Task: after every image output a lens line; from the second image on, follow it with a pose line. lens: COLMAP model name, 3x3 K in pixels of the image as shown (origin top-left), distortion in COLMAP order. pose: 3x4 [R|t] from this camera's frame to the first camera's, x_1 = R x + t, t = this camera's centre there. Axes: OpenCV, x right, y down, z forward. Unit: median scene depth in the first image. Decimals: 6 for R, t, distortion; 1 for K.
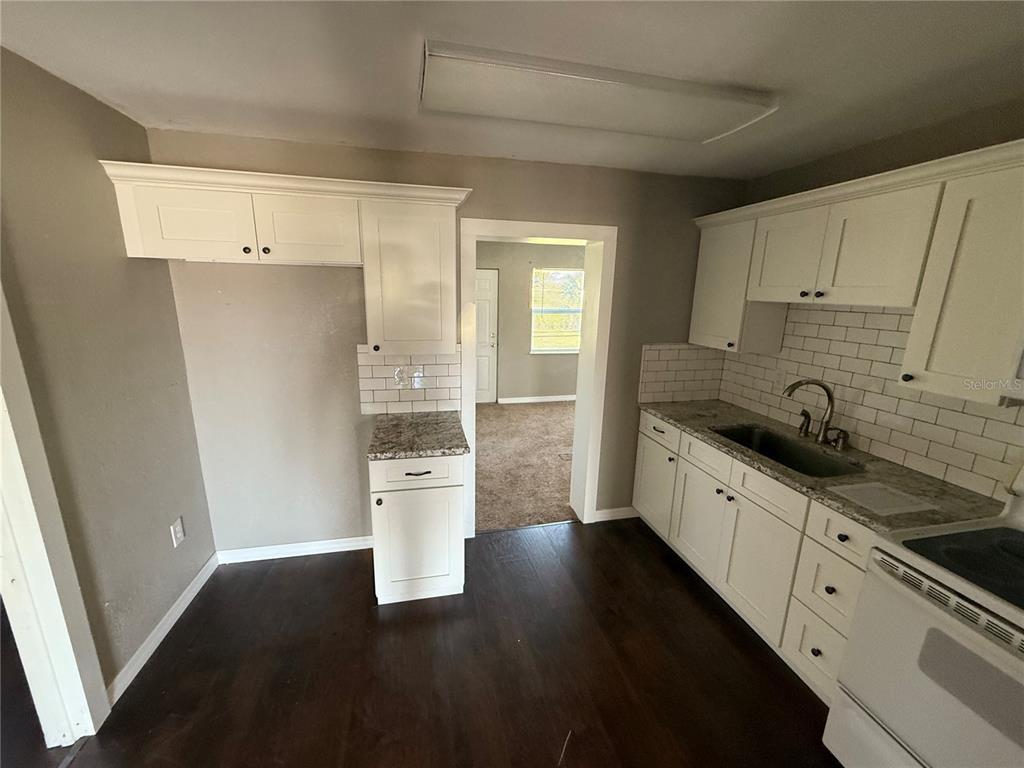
lens RADIAL K [[408.1, 0, 509.2], [0, 408.1, 384.1], [0, 0, 1]] dist [-0.003257, -0.000208]
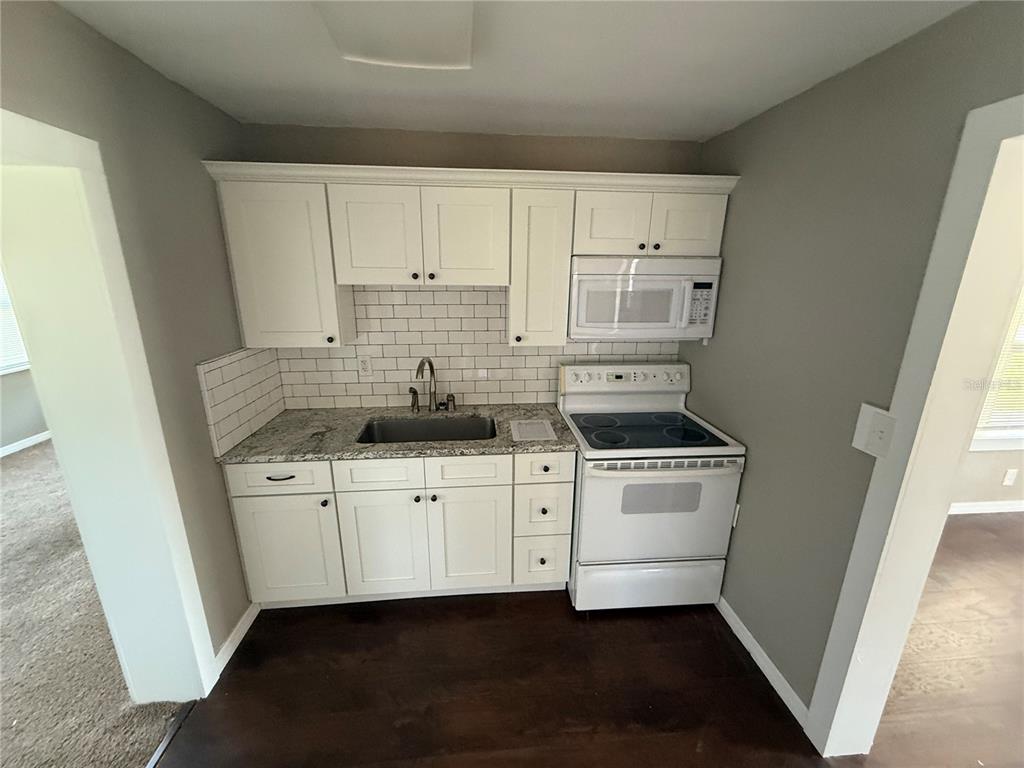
lens RADIAL K [[408.1, 0, 509.8], [0, 408.1, 384.4], [0, 0, 1]] dist [-0.003257, -0.000208]
pose [[0.136181, -0.274485, 0.951899, -0.255584], [0.221997, 0.944871, 0.240699, -0.154507], [-0.965491, 0.178540, 0.189608, 0.616737]]
